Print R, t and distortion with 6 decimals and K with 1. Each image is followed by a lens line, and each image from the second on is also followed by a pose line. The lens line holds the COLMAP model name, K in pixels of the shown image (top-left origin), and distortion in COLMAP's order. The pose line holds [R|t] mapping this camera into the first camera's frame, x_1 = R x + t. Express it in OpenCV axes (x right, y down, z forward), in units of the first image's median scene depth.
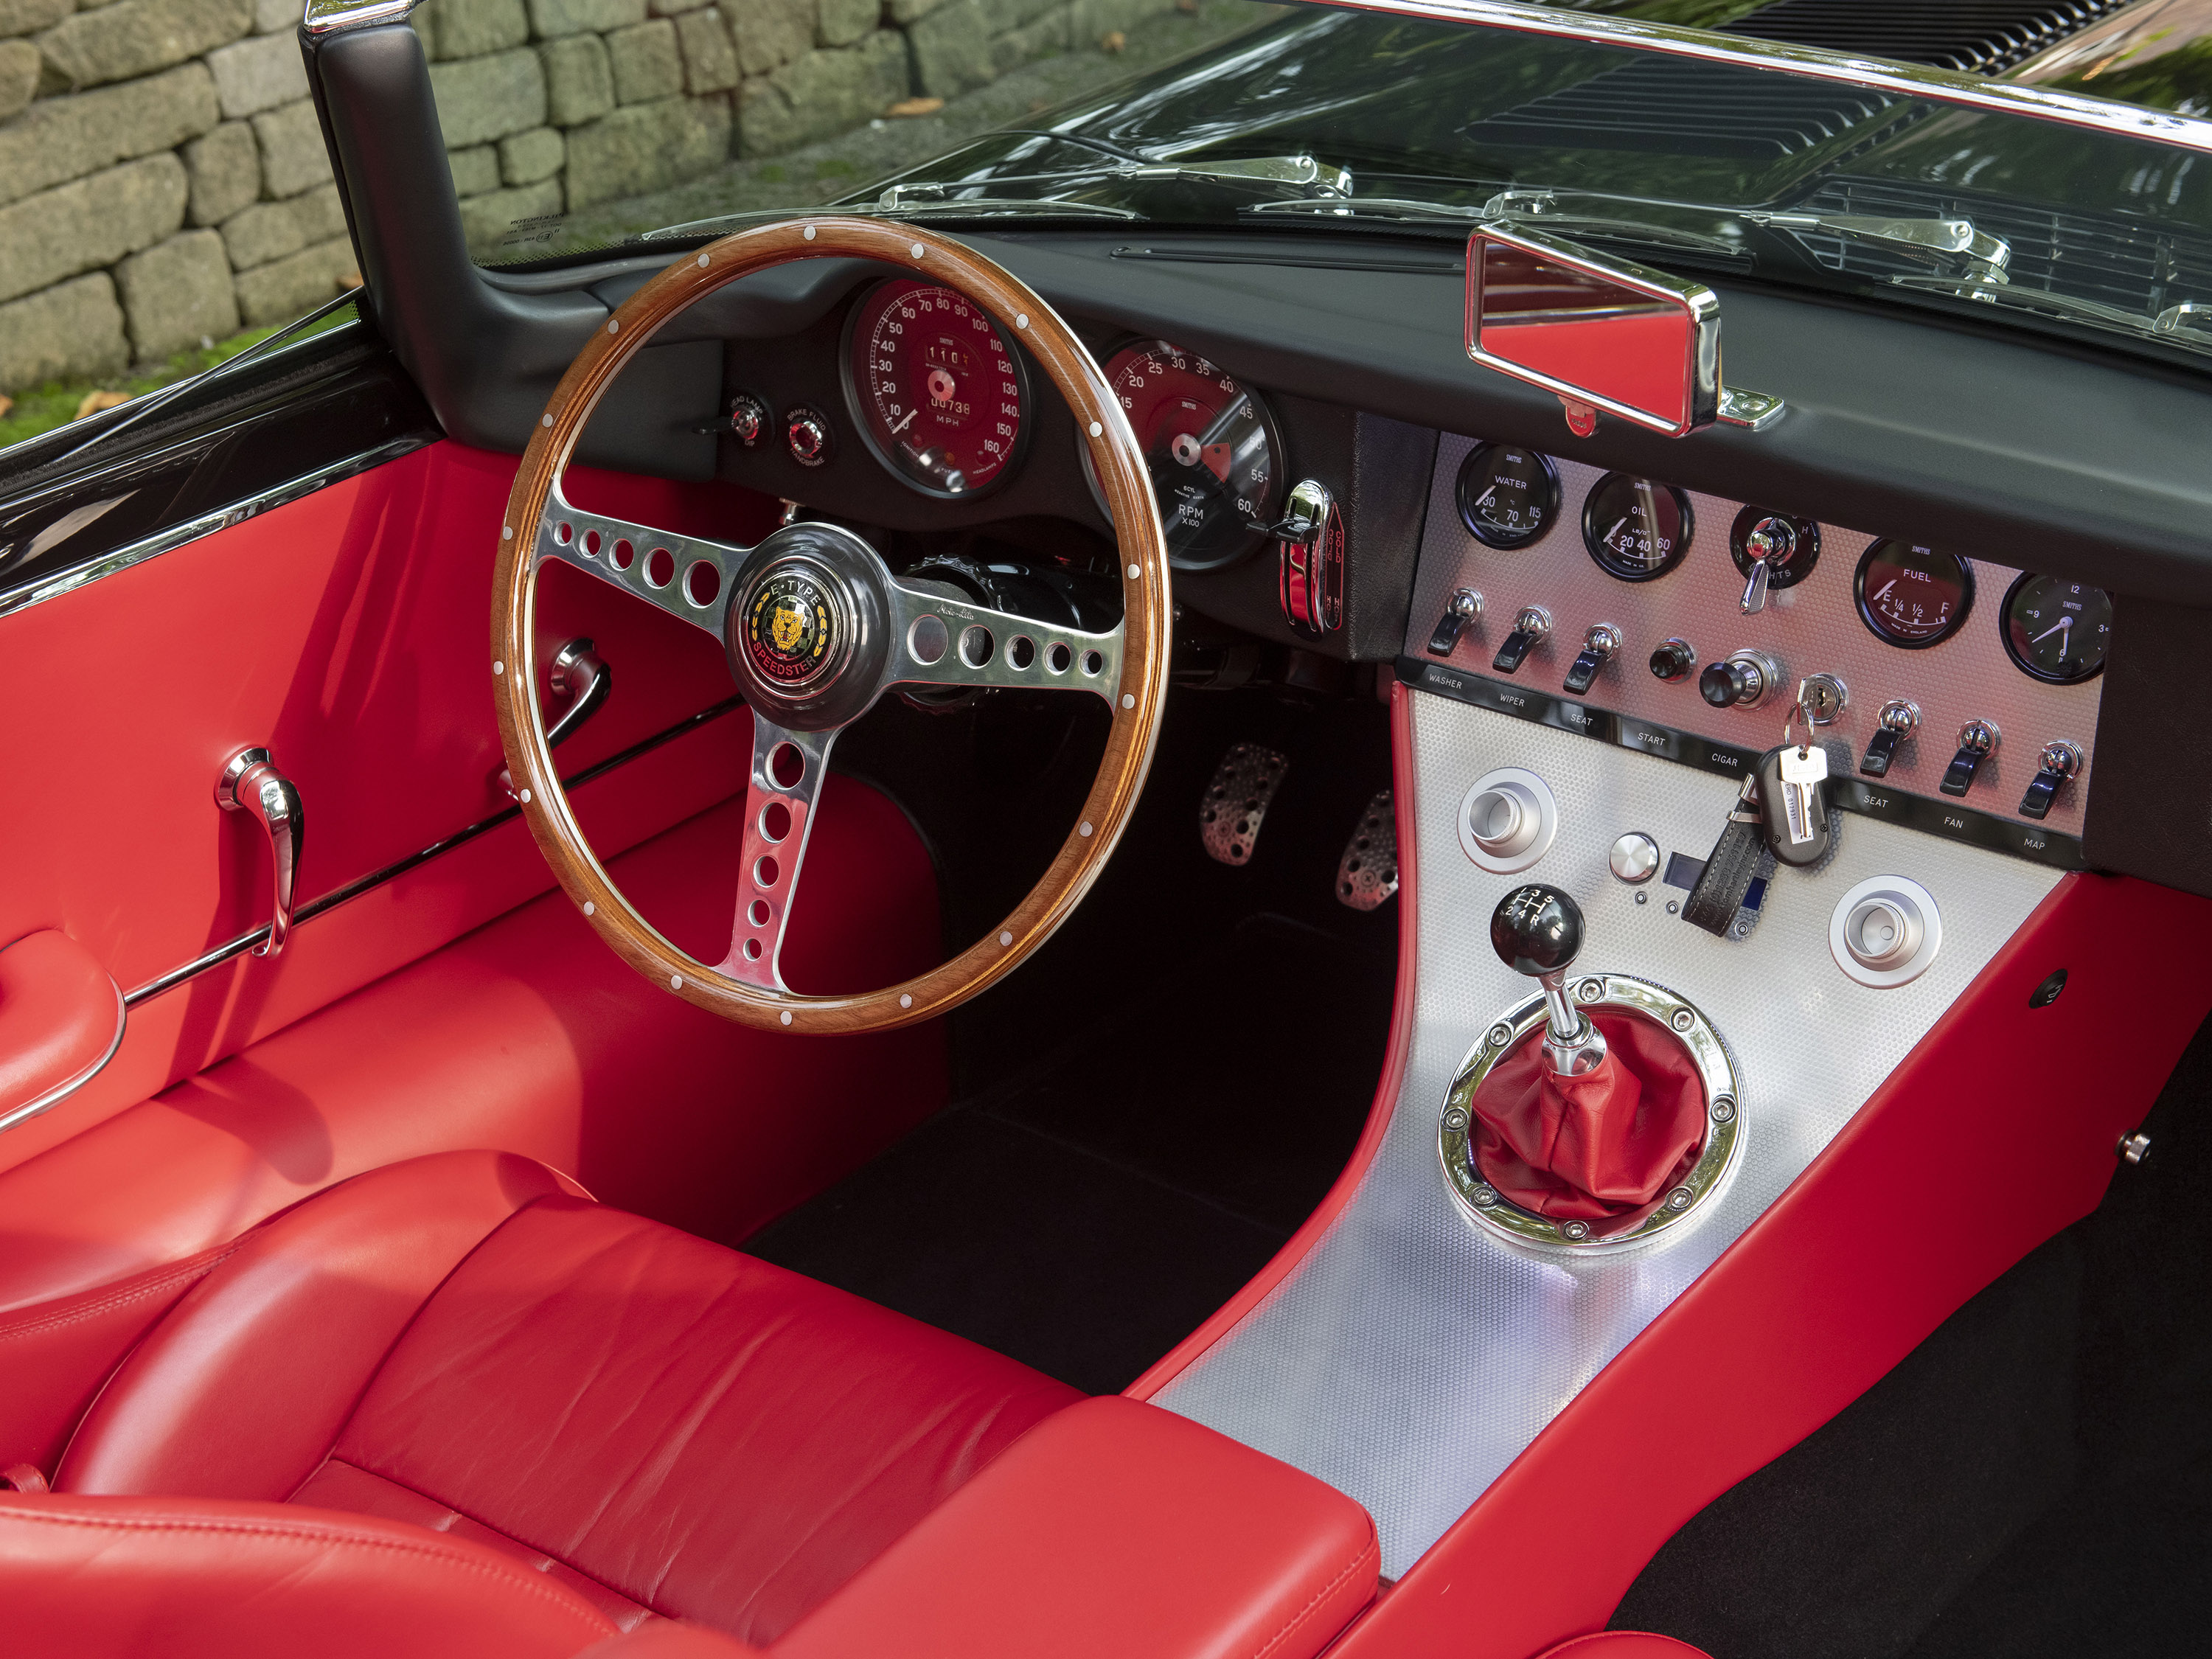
lens RADIAL K [[3304.9, 0, 1098.4], [0, 3304.9, 828.7], [0, 0, 1]] dist [0.131500, 0.000000]
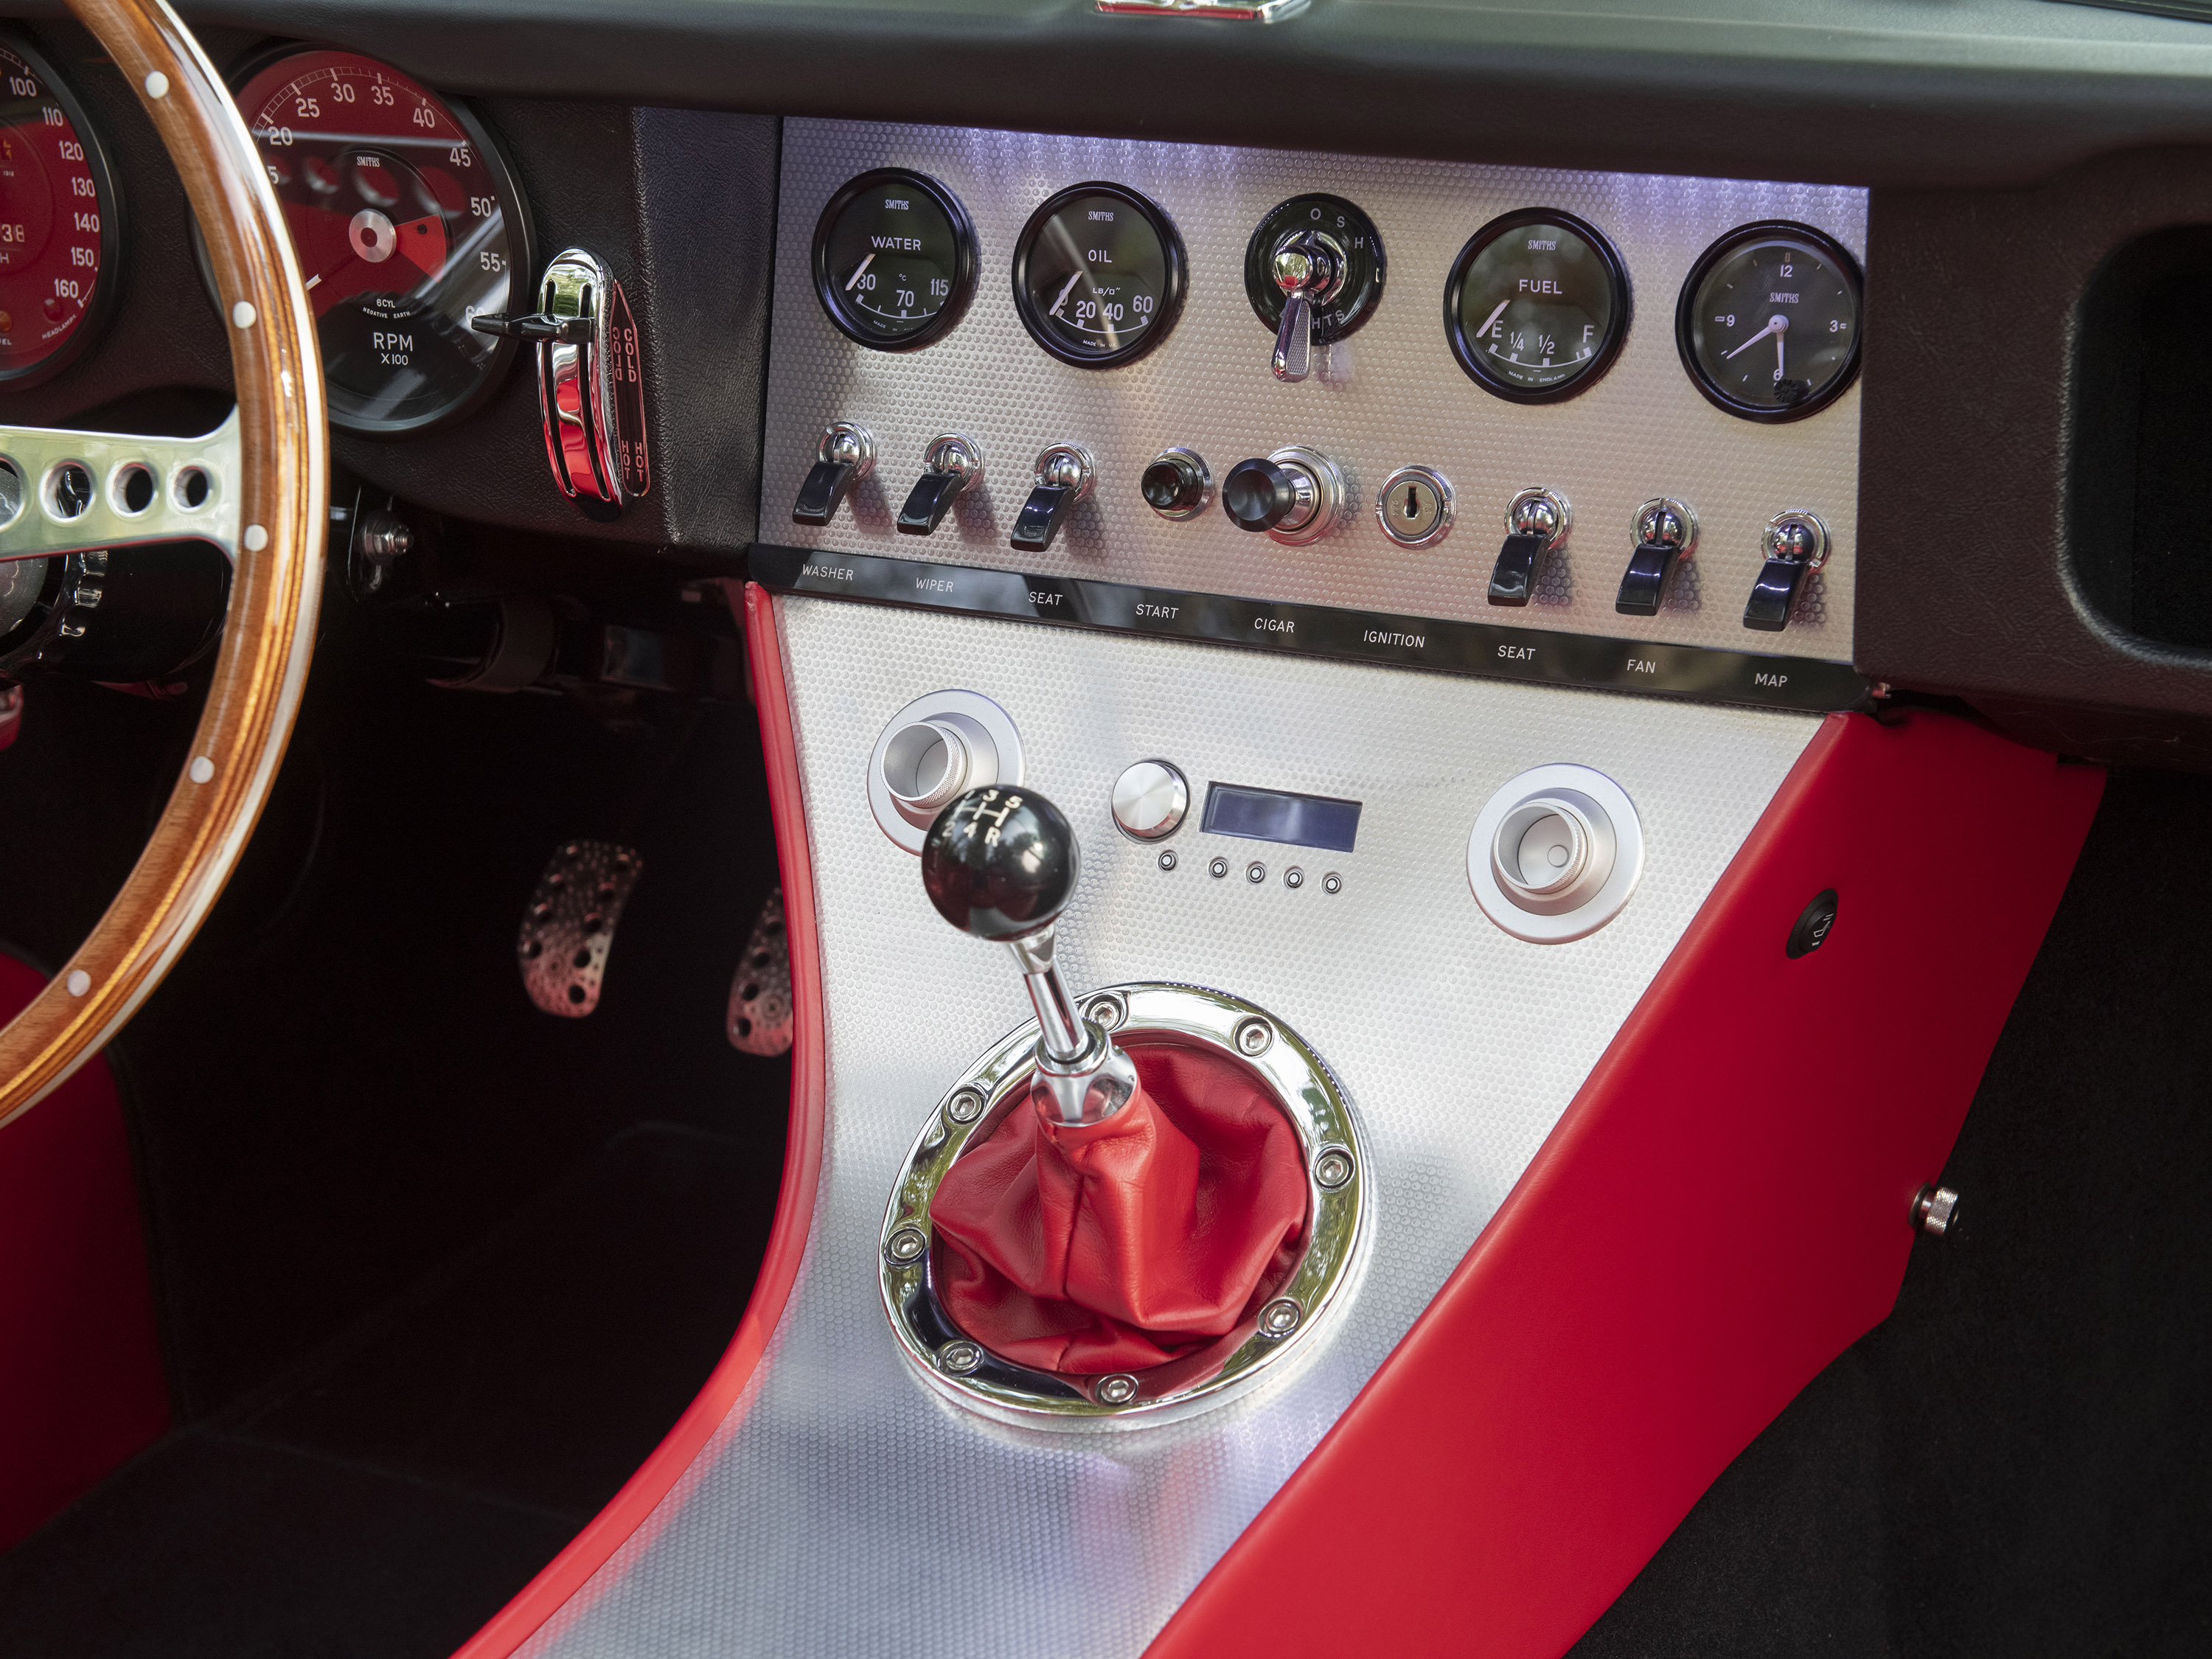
lens RADIAL K [[3806.2, 0, 1133.1], [0, 3806.2, 886.3], [0, 0, 1]] dist [0.134076, 0.000000]
pose [[0.982934, -0.089814, 0.160544, 0.043143], [0.103814, 0.991290, -0.081041, 0.084544], [-0.151866, 0.096325, 0.983696, 0.305816]]
